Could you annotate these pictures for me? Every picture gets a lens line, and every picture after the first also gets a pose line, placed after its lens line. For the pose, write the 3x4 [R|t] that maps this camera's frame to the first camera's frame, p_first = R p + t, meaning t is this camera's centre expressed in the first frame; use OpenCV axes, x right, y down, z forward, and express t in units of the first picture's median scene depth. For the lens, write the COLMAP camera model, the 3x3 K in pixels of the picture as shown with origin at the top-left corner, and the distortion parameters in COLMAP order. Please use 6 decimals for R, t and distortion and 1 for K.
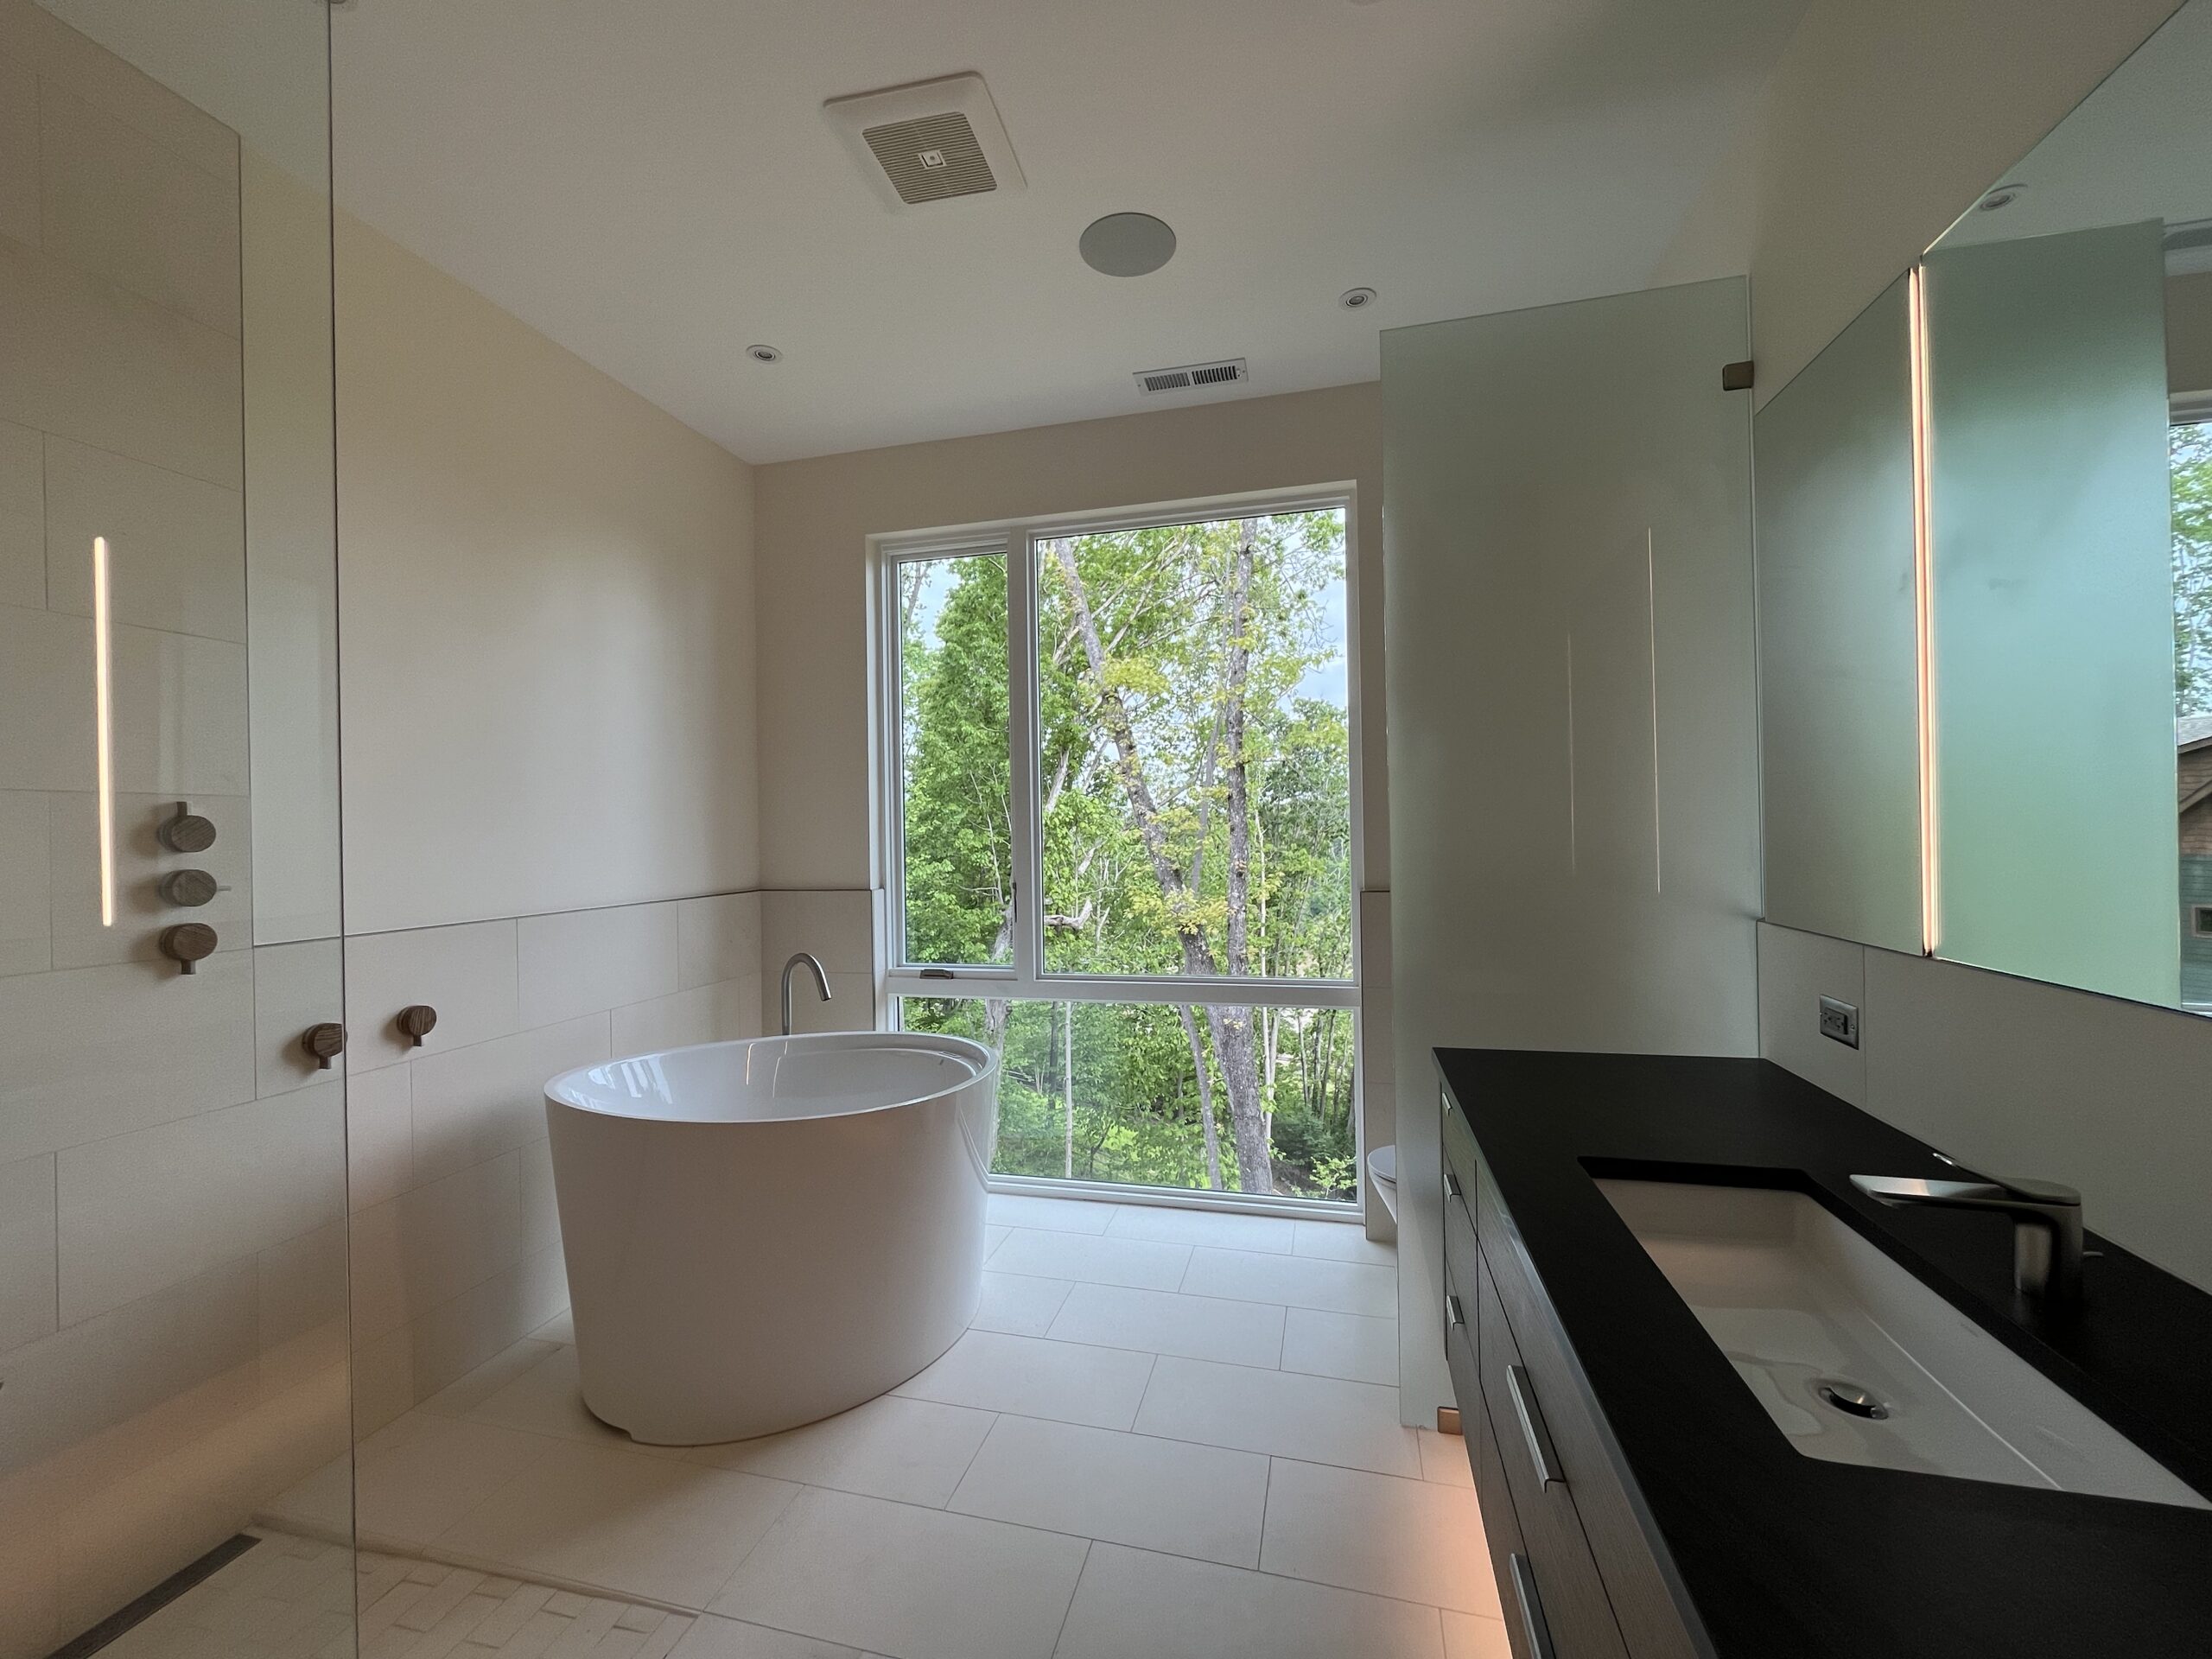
lens RADIAL K [[890.1, 0, 1110.0], [0, 890.1, 823.2], [0, 0, 1]] dist [-0.002144, 0.000031]
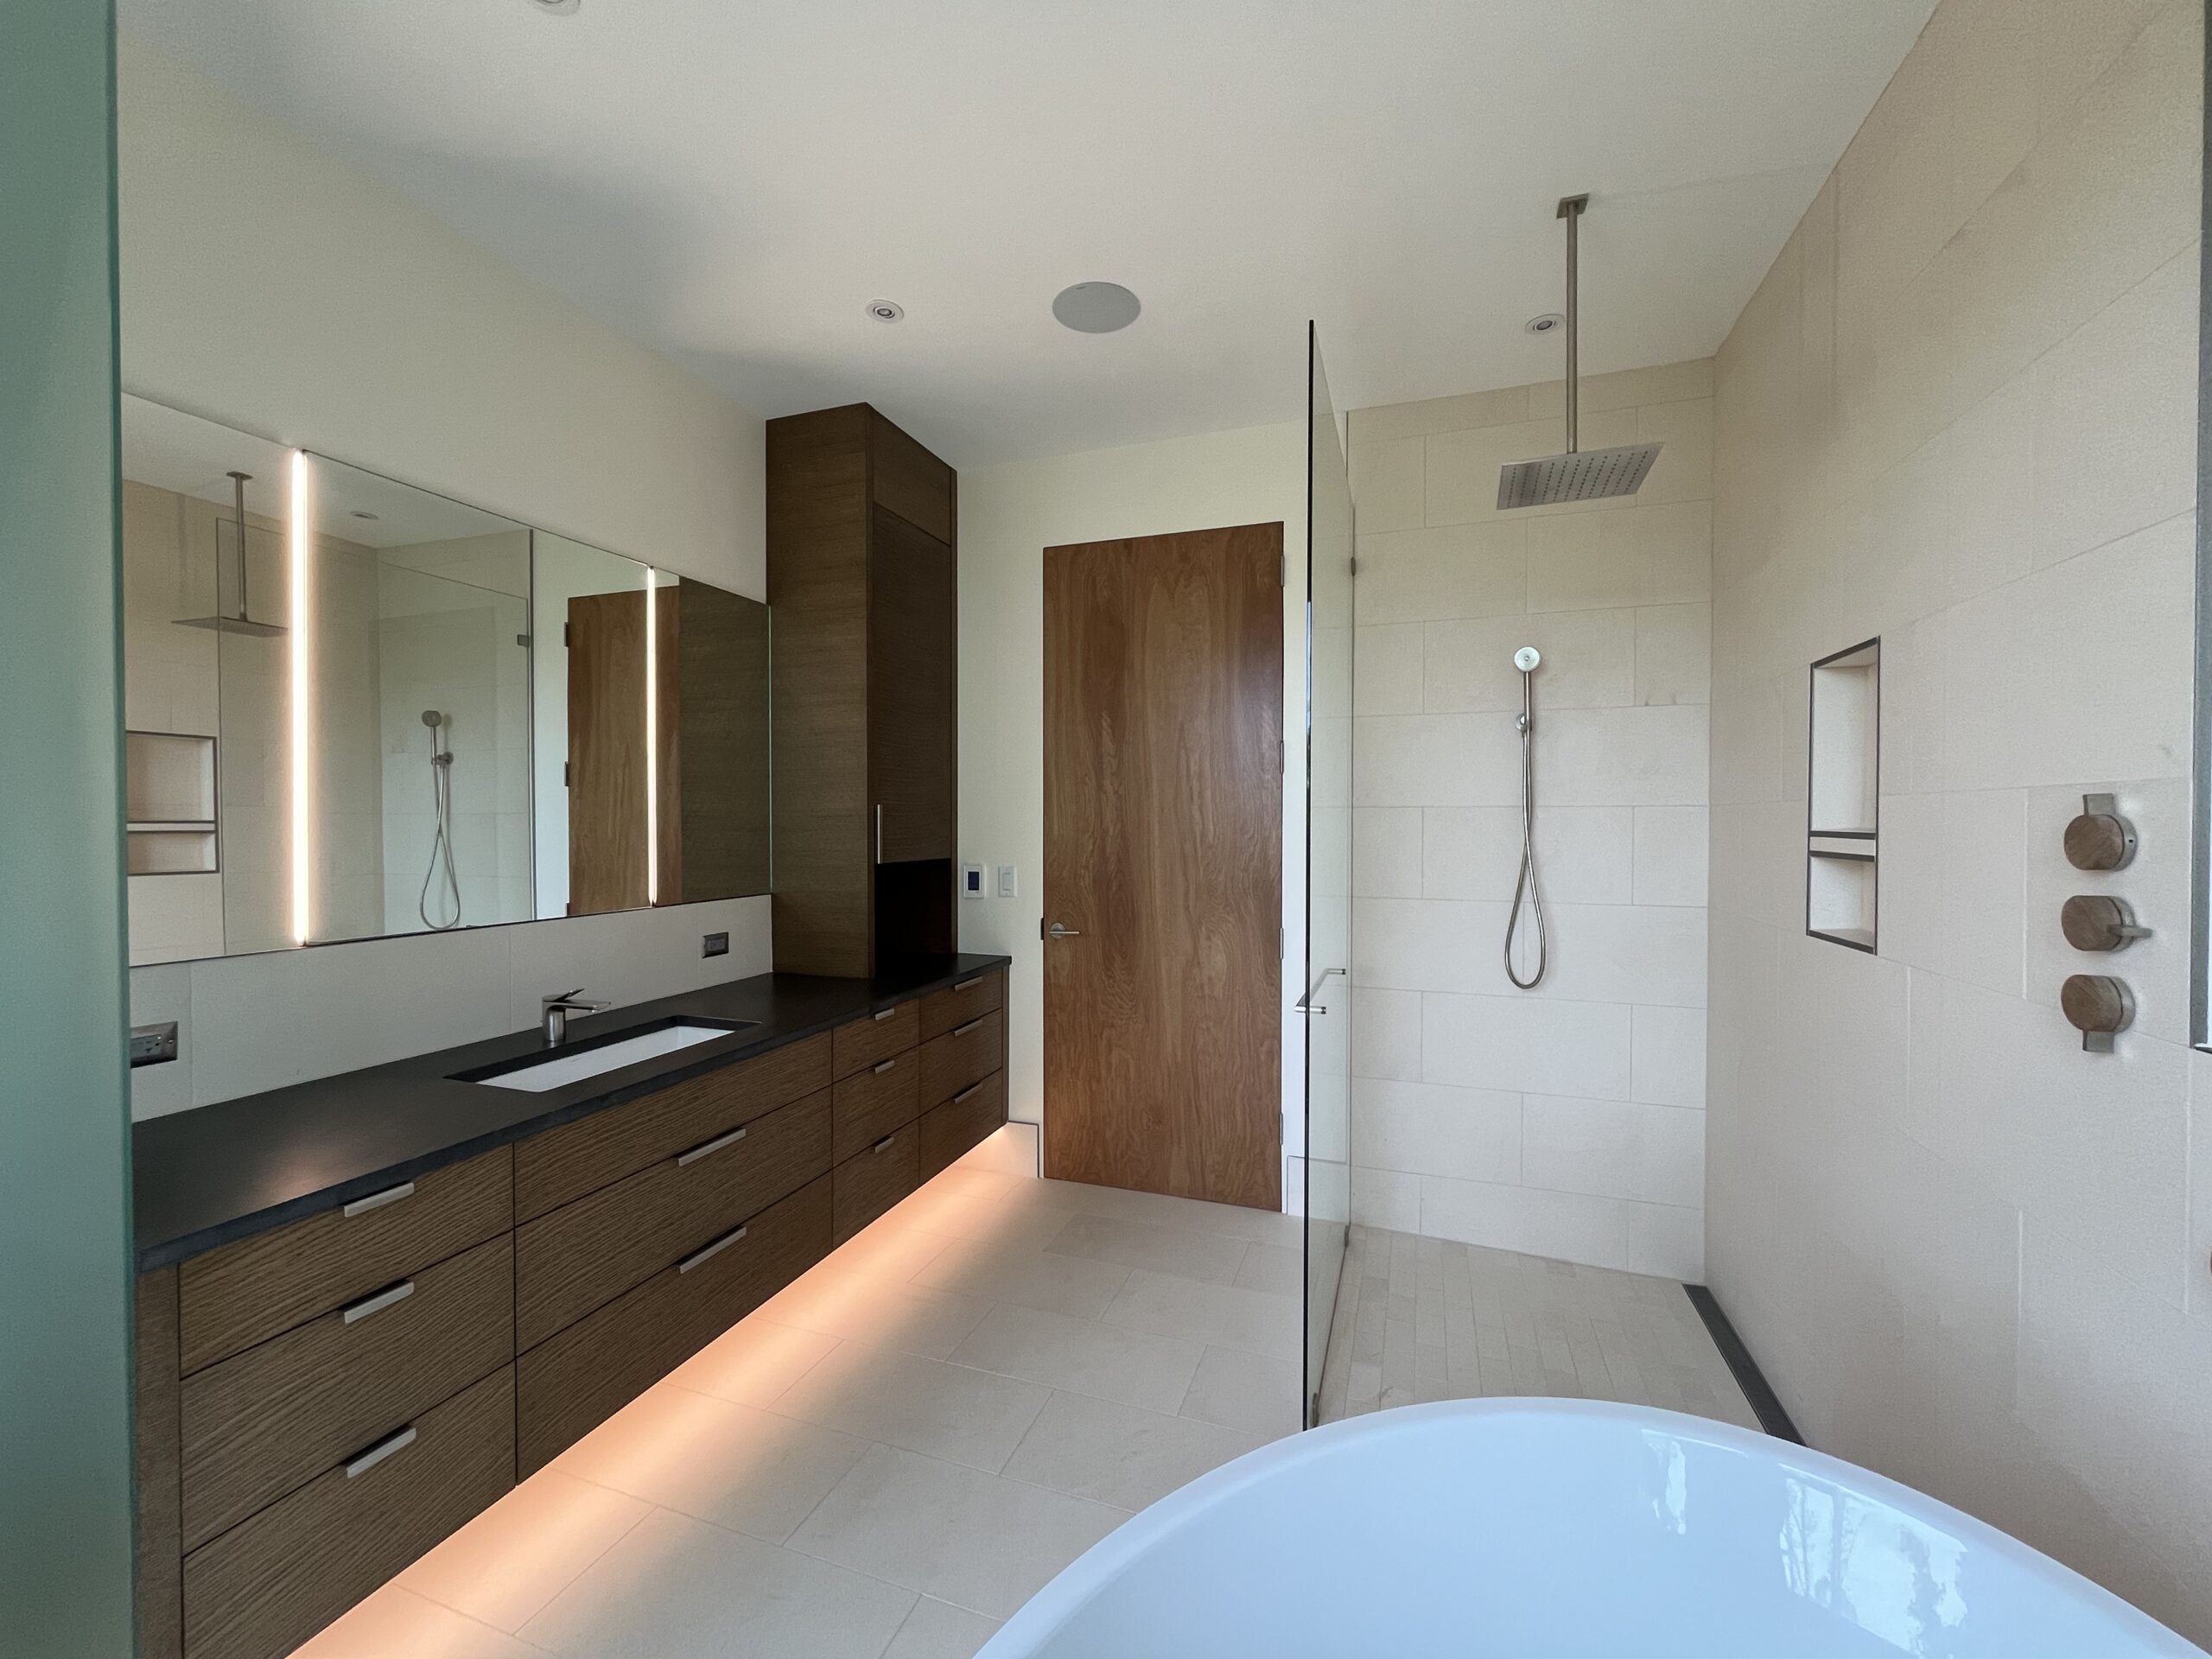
lens RADIAL K [[890.1, 0, 1104.3], [0, 890.1, 830.7], [0, 0, 1]] dist [-0.002144, 0.000031]
pose [[-0.995853, 0.009132, 0.090522, -0.252903], [0.009386, 0.999953, 0.002382, -0.005185], [-0.090496, 0.003221, -0.995892, 1.279727]]
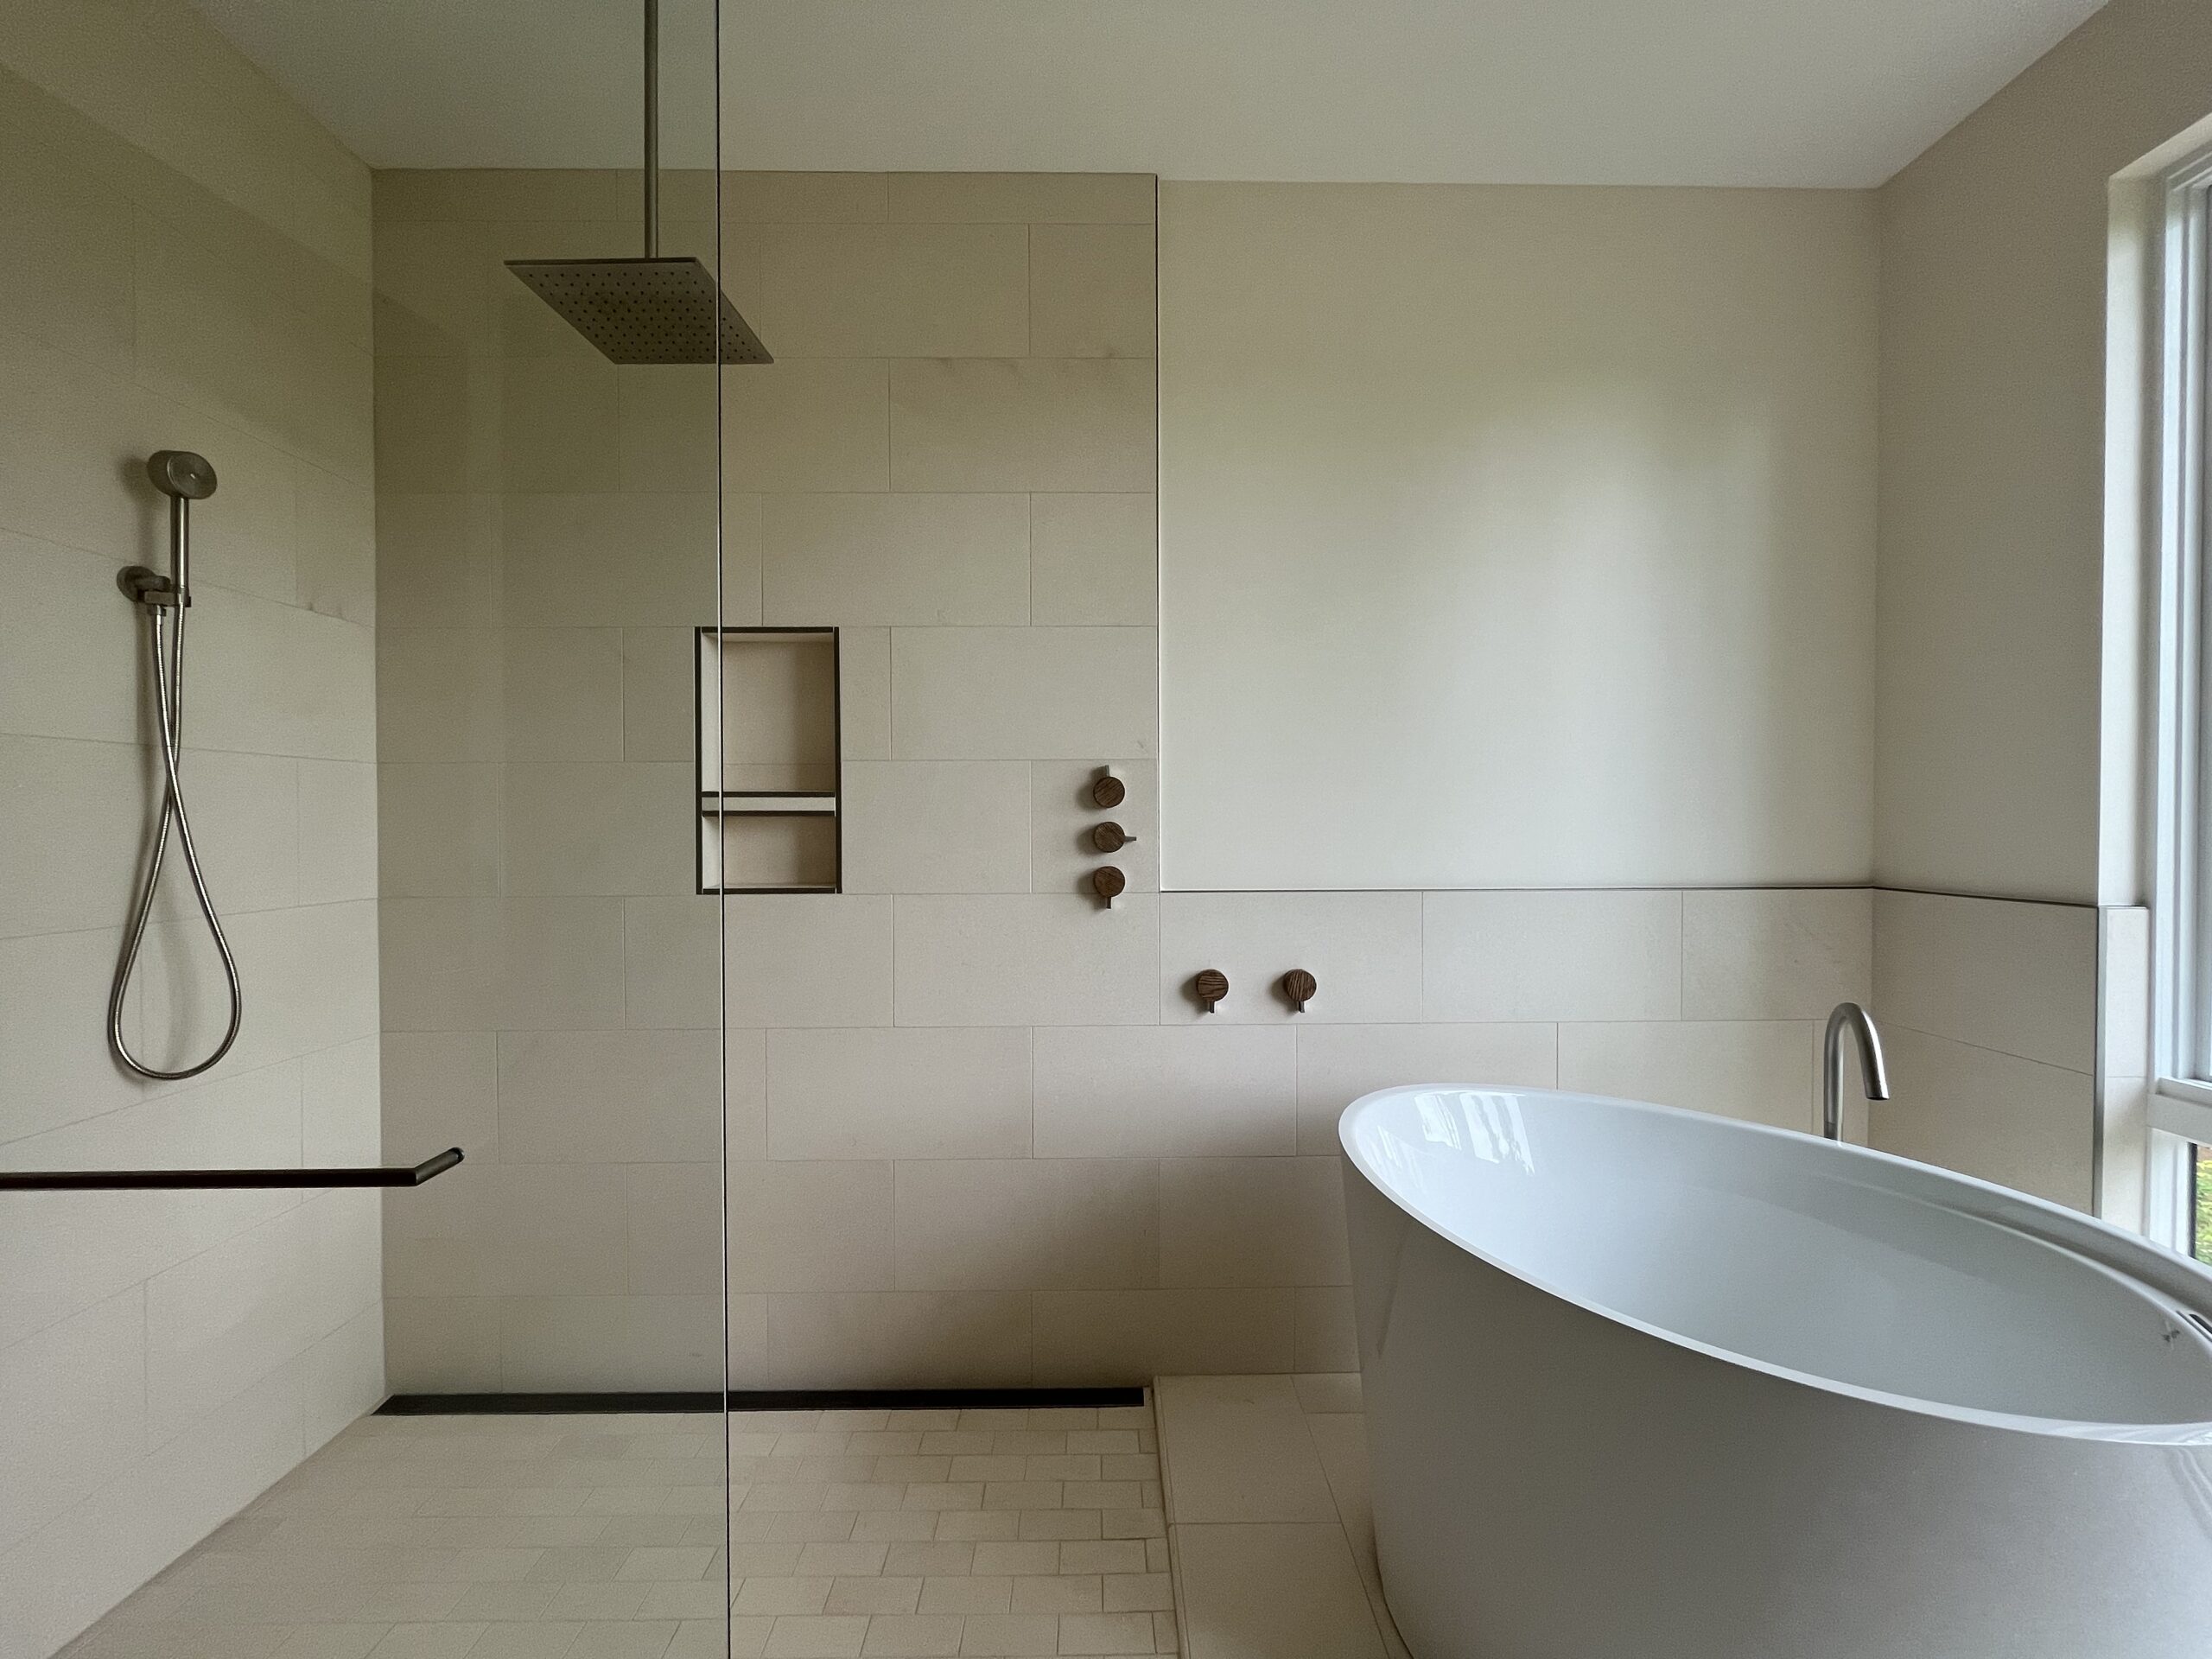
lens RADIAL K [[890.1, 0, 1104.8], [0, 890.1, 823.7], [0, 0, 1]] dist [-0.002144, 0.000031]
pose [[0.244948, 0.018859, -0.969353, 0.102051], [0.008827, 0.999726, 0.021680, 0.020473], [0.969496, -0.013867, 0.244714, 0.514054]]
